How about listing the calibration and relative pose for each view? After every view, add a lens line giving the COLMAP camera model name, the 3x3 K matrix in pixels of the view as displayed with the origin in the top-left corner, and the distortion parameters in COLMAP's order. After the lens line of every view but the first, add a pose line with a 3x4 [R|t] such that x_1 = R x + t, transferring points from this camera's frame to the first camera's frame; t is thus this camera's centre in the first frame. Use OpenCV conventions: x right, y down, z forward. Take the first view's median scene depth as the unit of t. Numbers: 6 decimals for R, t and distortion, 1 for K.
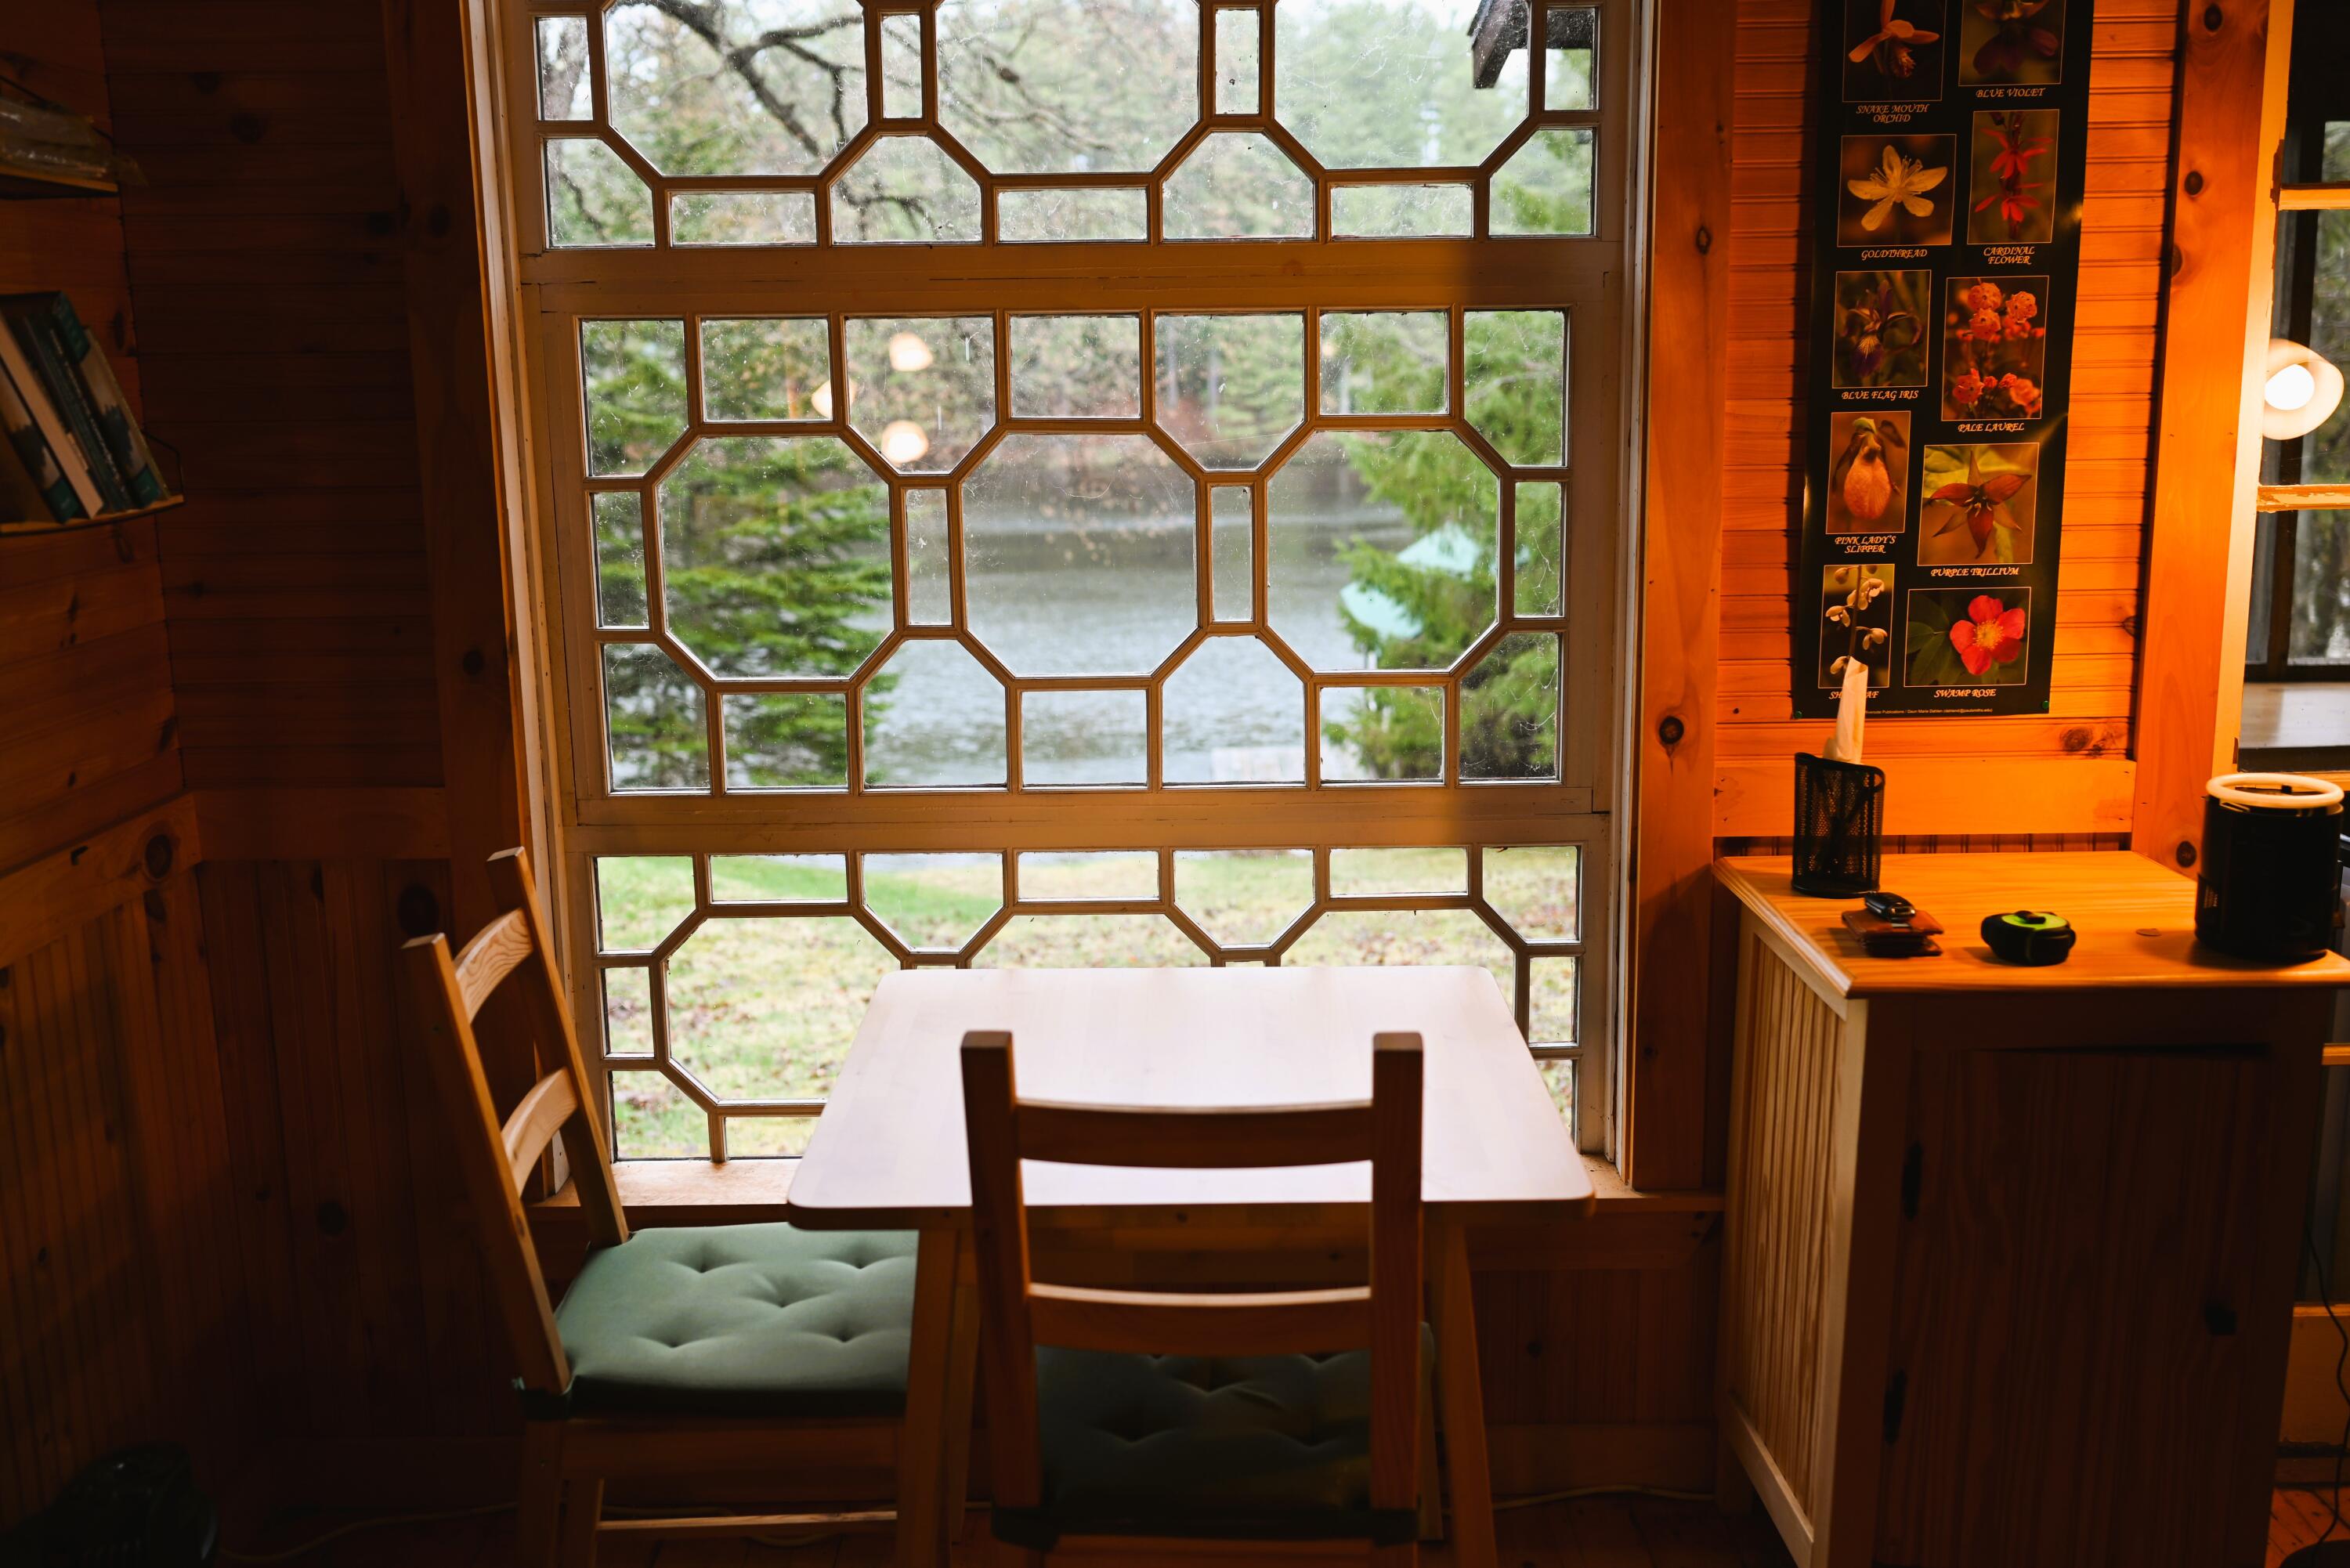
lens RADIAL K [[2274.9, 0, 1173.7], [0, 2274.9, 782.1], [0, 0, 1]] dist [0.007421, 0.000000]
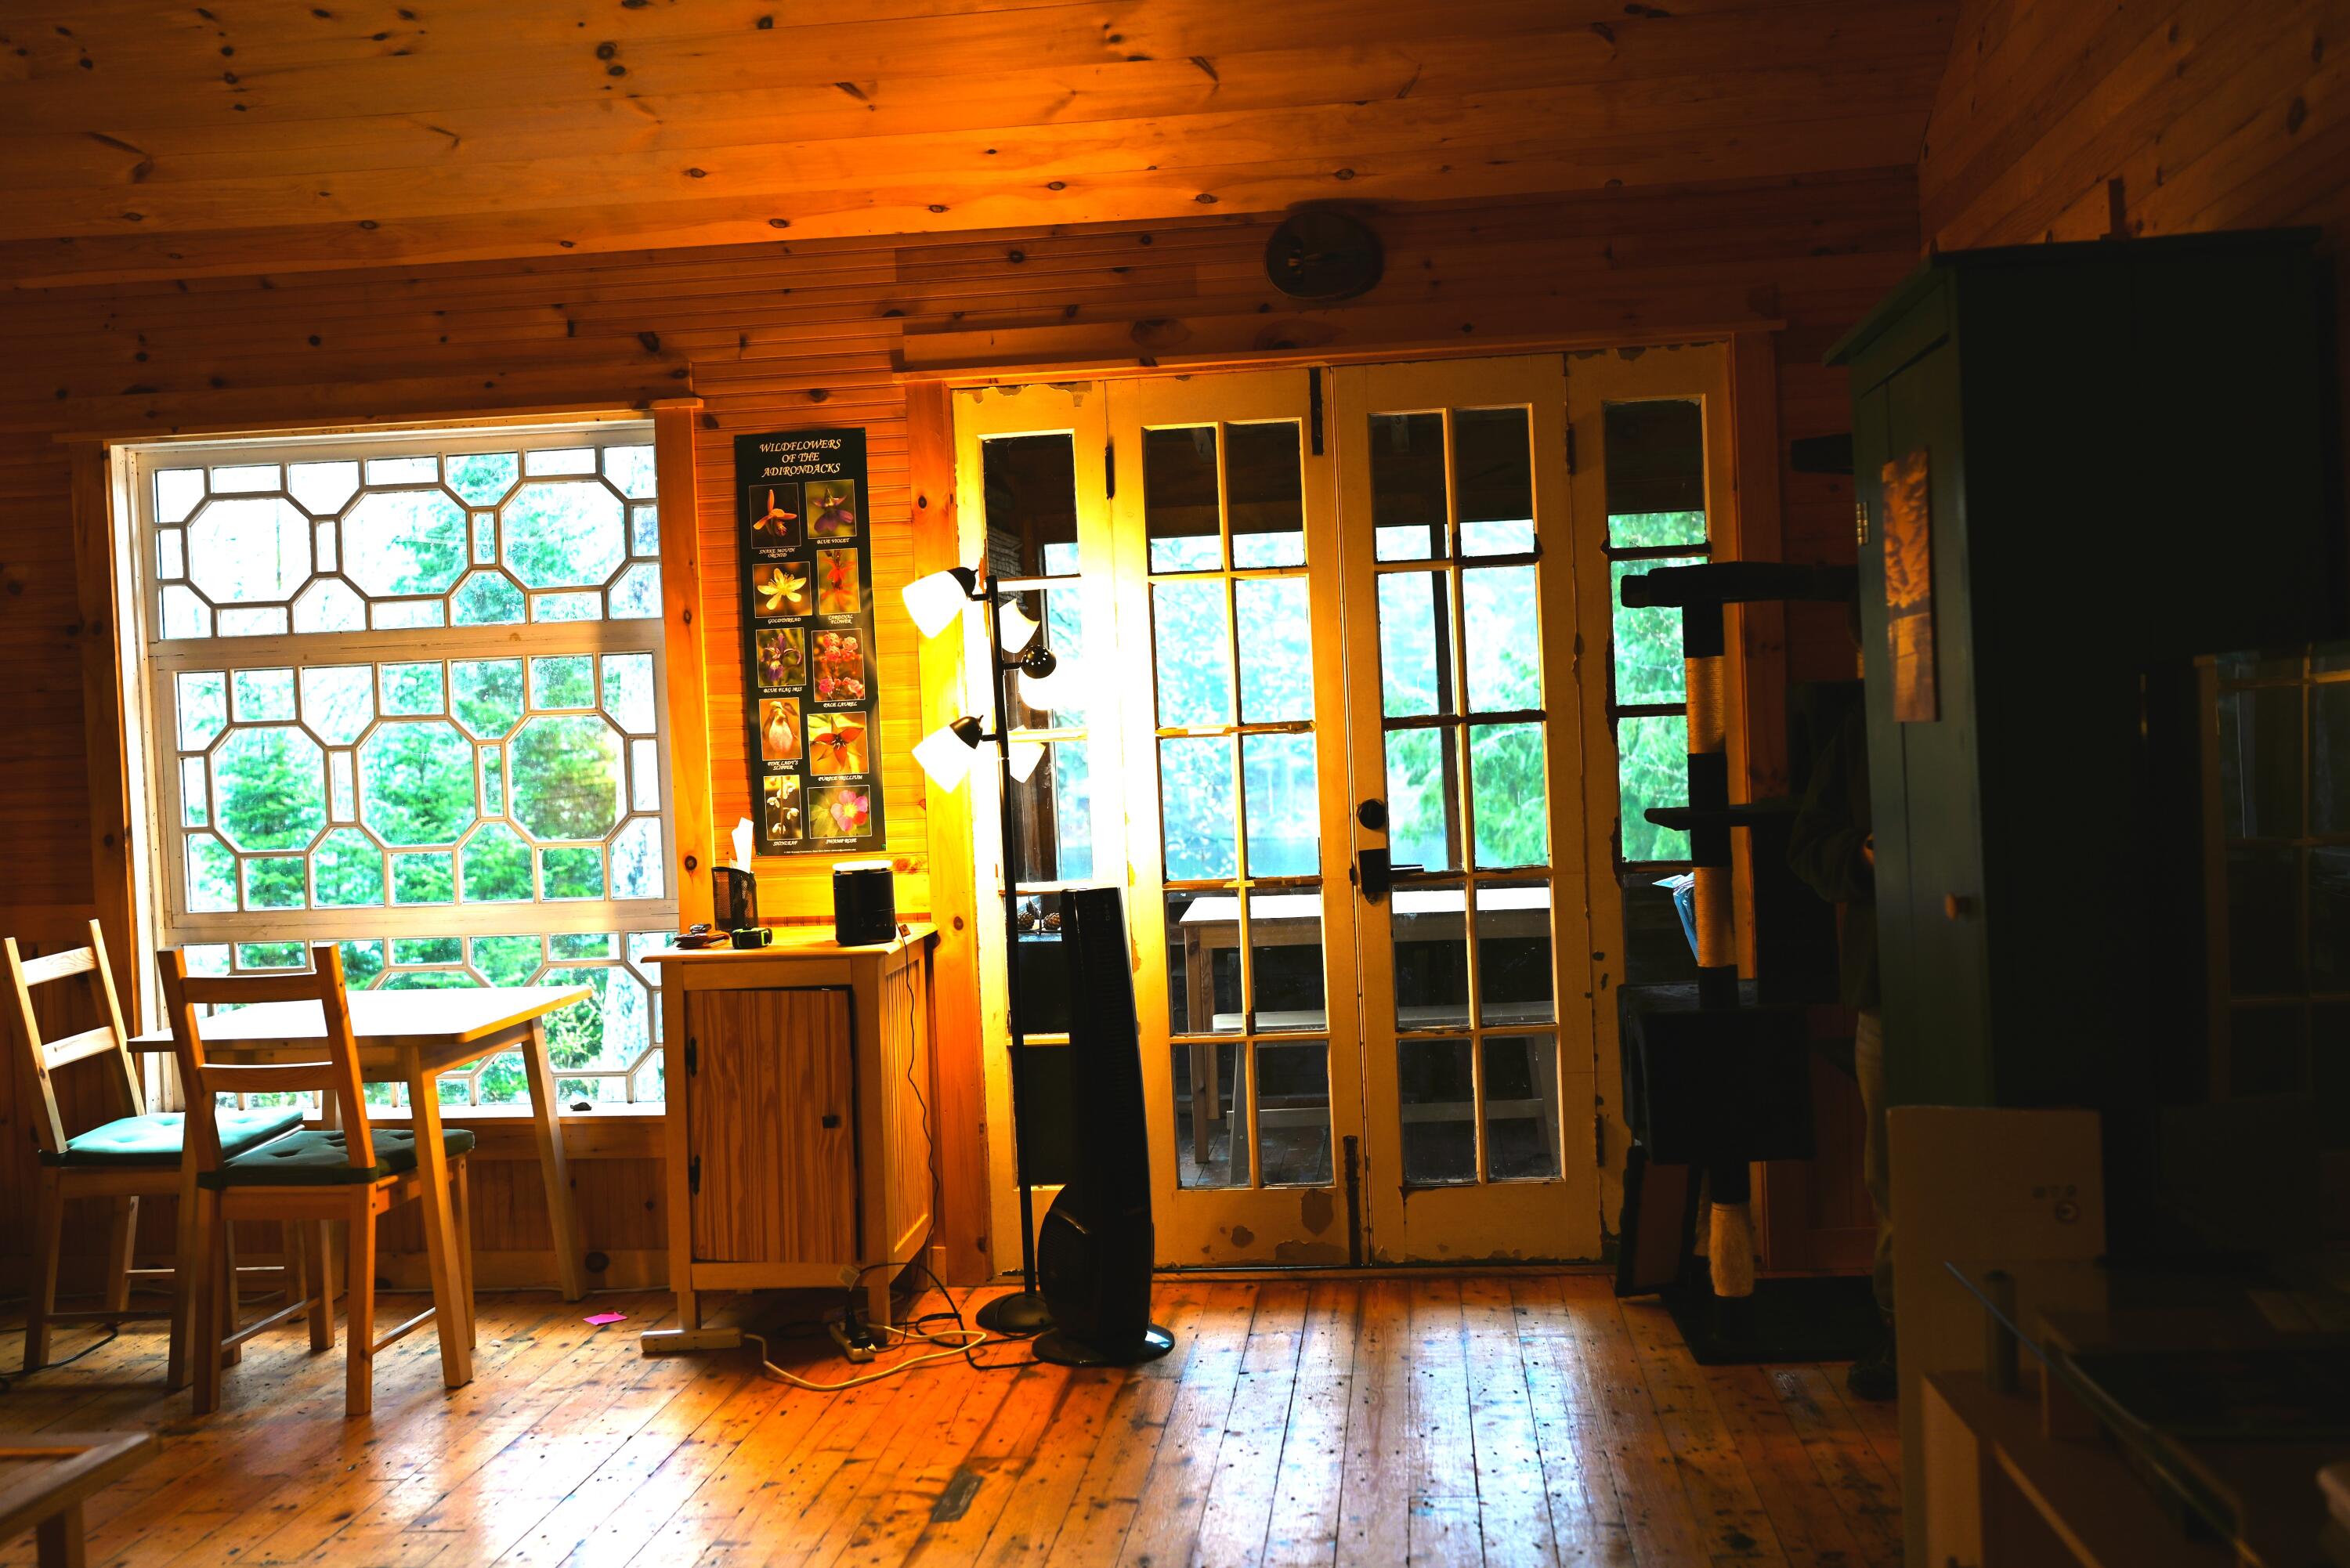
lens RADIAL K [[2274.9, 0, 1175.2], [0, 2274.9, 786.3], [0, 0, 1]] dist [0.007421, 0.000000]
pose [[0.993224, -0.024770, -0.113545, 0.874874], [0.005292, 0.985648, -0.168730, 0.249679], [0.116095, 0.166986, 0.979100, -0.889151]]
